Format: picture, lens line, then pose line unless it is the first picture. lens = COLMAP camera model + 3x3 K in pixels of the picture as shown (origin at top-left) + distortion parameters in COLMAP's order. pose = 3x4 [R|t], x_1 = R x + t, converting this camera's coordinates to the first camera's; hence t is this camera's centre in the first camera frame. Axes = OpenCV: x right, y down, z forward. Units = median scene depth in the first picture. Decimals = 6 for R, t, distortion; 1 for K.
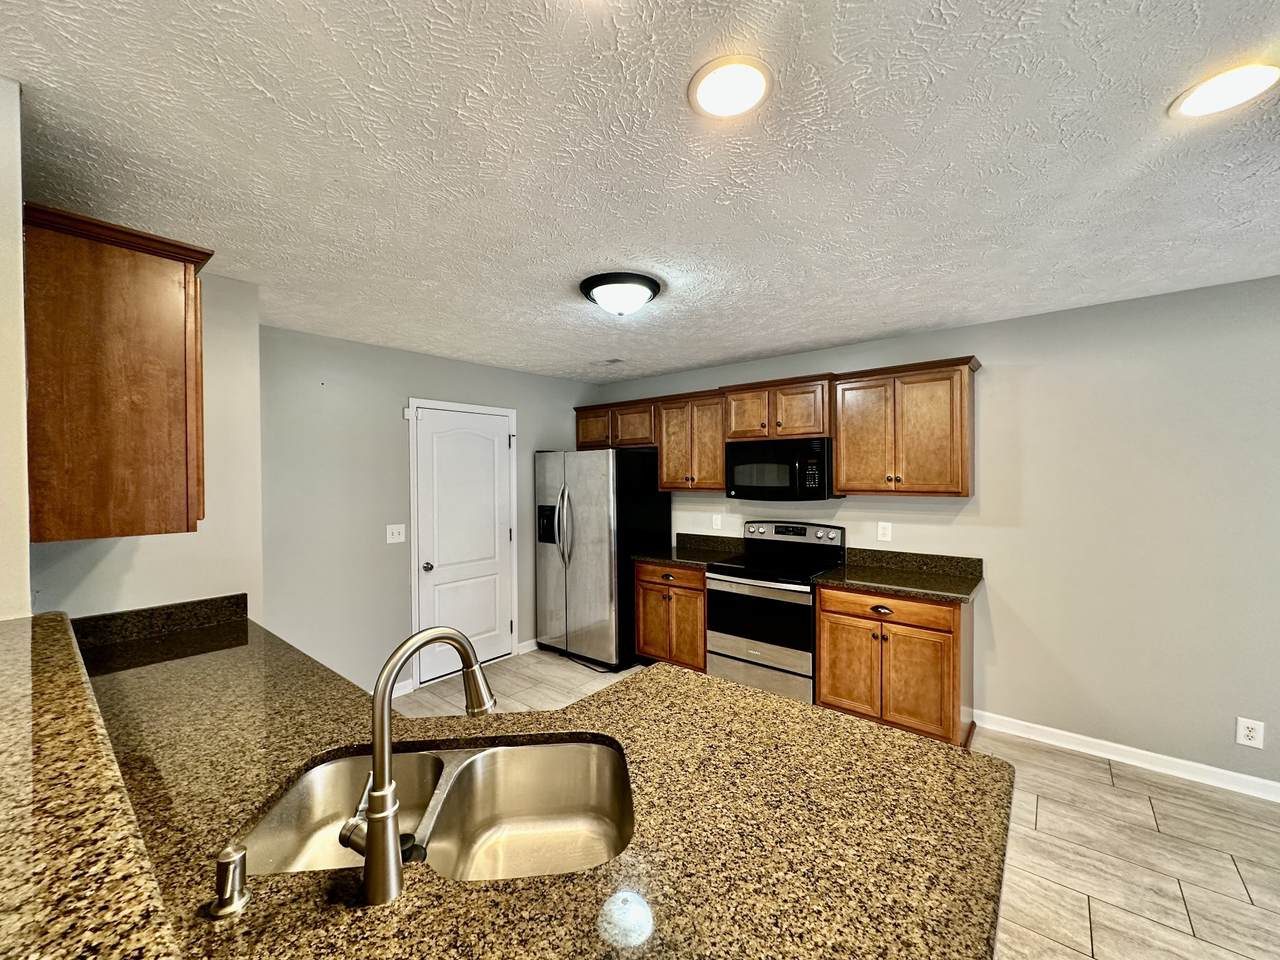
lens RADIAL K [[509.7, 0, 636.5], [0, 509.7, 477.1], [0, 0, 1]] dist [0.000226, 0.000536]
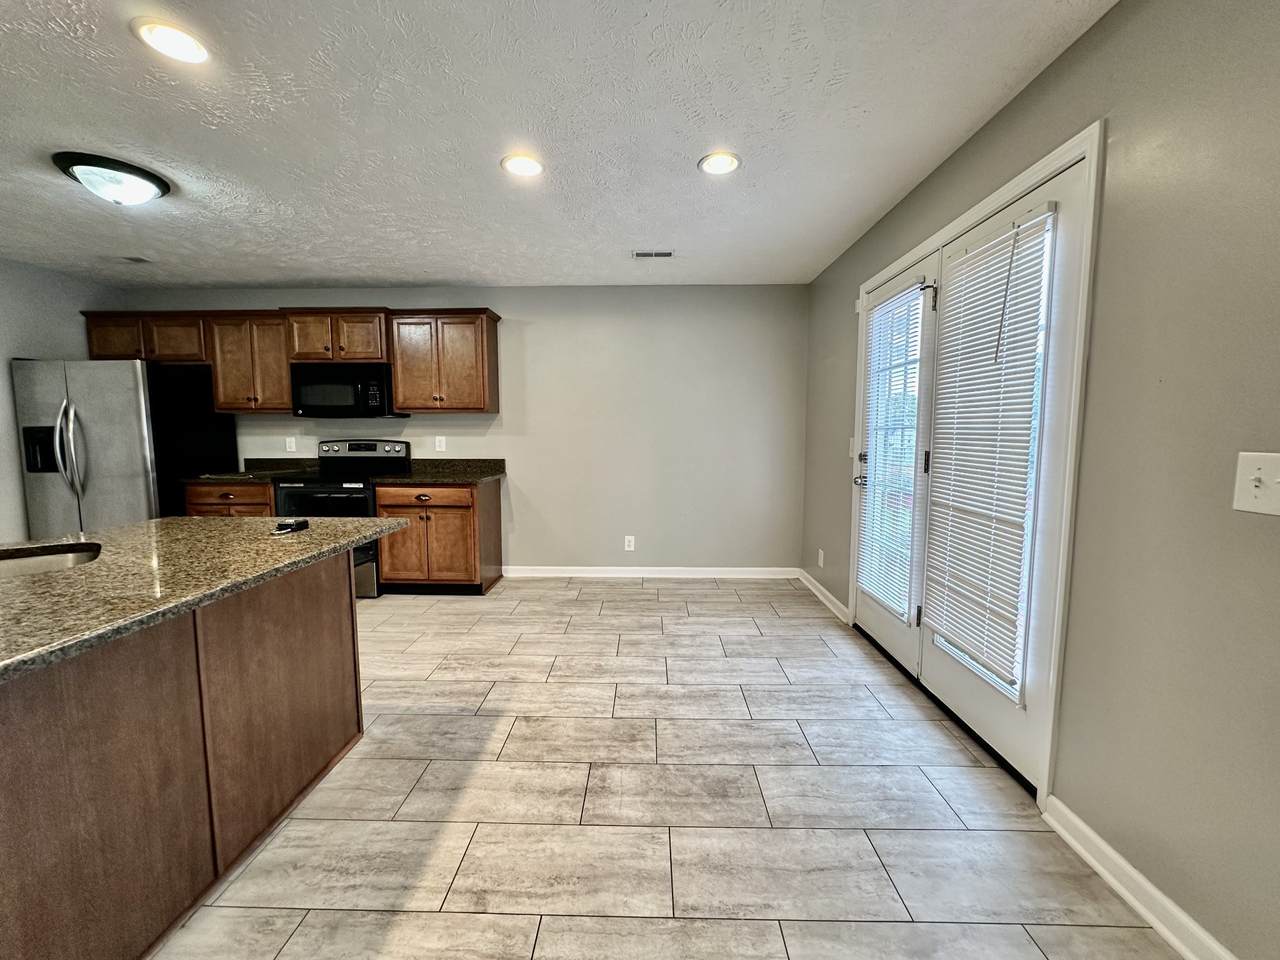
lens RADIAL K [[509.7, 0, 636.6], [0, 509.7, 478.5], [0, 0, 1]] dist [0.000226, 0.000536]
pose [[0.786567, -0.048893, 0.615566, 0.086145], [-0.001671, 0.996688, 0.081299, 0.087333], [-0.617502, -0.064975, 0.783881, -0.288009]]
